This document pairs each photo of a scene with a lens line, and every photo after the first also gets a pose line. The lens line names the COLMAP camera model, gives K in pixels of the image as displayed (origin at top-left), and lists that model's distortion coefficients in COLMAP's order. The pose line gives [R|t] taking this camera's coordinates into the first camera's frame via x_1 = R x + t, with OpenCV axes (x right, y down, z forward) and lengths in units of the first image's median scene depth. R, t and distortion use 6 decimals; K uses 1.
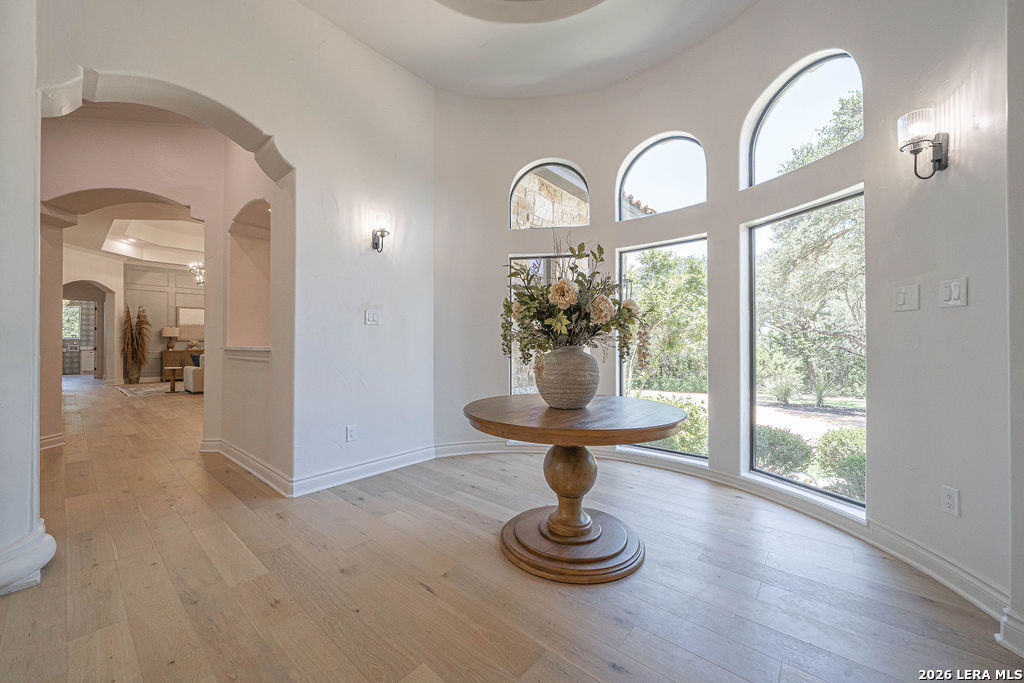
lens RADIAL K [[379.7, 0, 509.9], [0, 379.7, 338.7], [0, 0, 1]] dist [-0.008196, -0.000422]
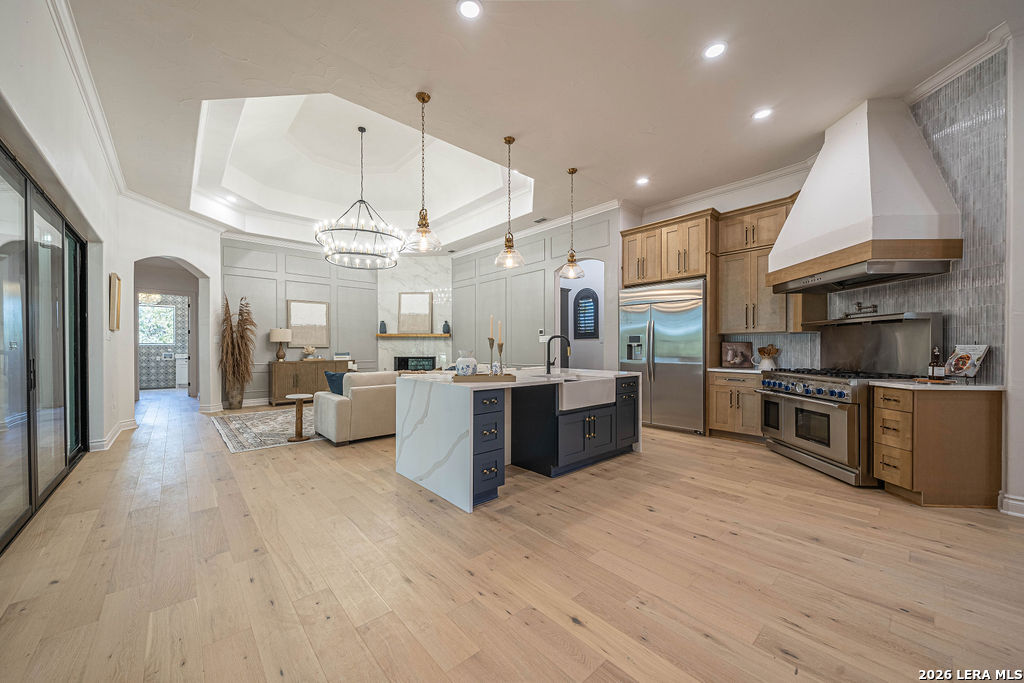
lens RADIAL K [[379.7, 0, 517.2], [0, 379.7, 348.7], [0, 0, 1]] dist [-0.008196, -0.000422]
pose [[0.990941, -0.000040, -0.134297, -0.367651], [0.001741, 0.999920, 0.012544, -0.000755], [0.134286, -0.012664, 0.990862, 0.357966]]
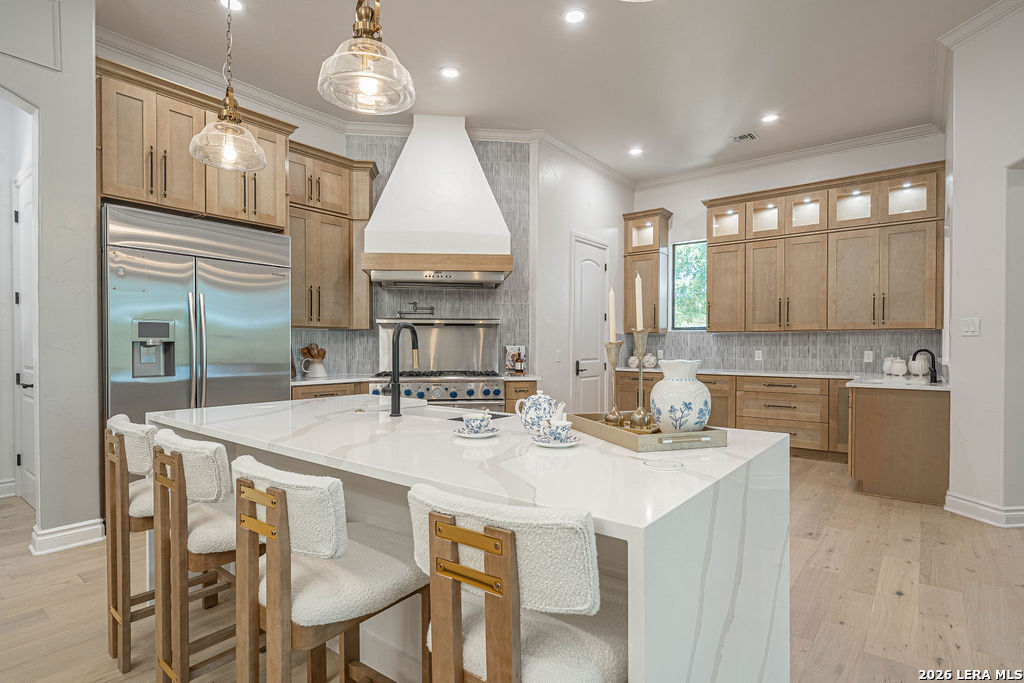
lens RADIAL K [[511.2, 0, 509.5], [0, 511.2, 348.3], [0, 0, 1]] dist [-0.016612, 0.001087]
pose [[-0.014379, -0.003865, 0.999889, -0.708052], [-0.010456, 0.999938, 0.003714, 0.002053], [-0.999842, -0.010402, -0.014419, 0.869573]]
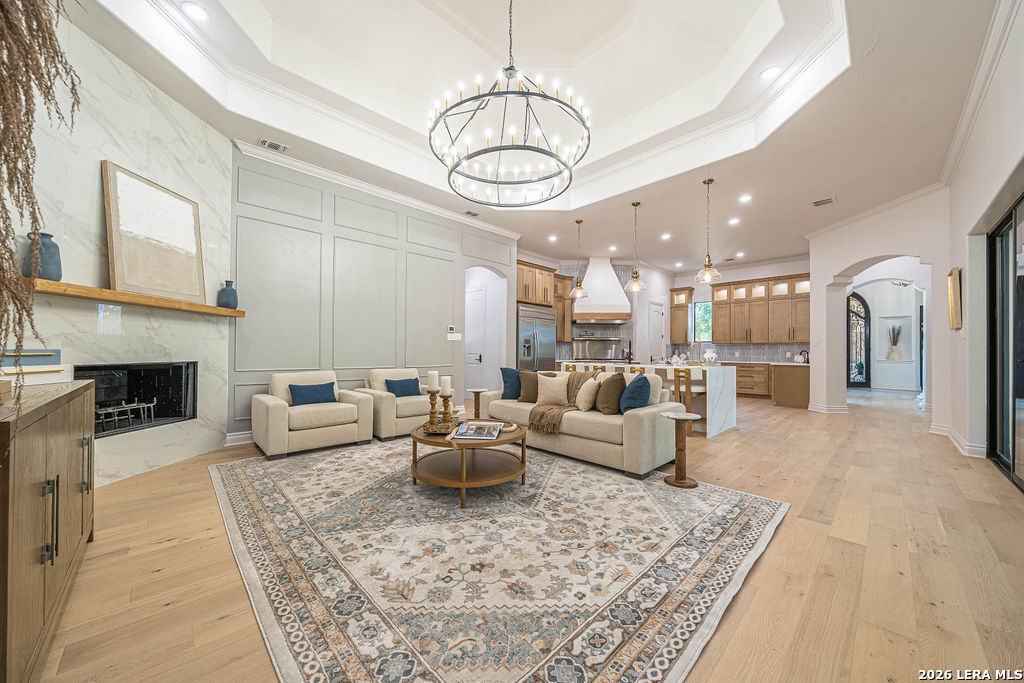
lens RADIAL K [[353.5, 0, 512.8], [0, 353.5, 346.6], [0, 0, 1]] dist [-0.006799, -0.000186]
pose [[0.119261, 0.019213, 0.992677, -1.270220], [-0.018735, 0.999678, -0.017097, 0.022800], [-0.992686, -0.016559, 0.119583, 1.113707]]
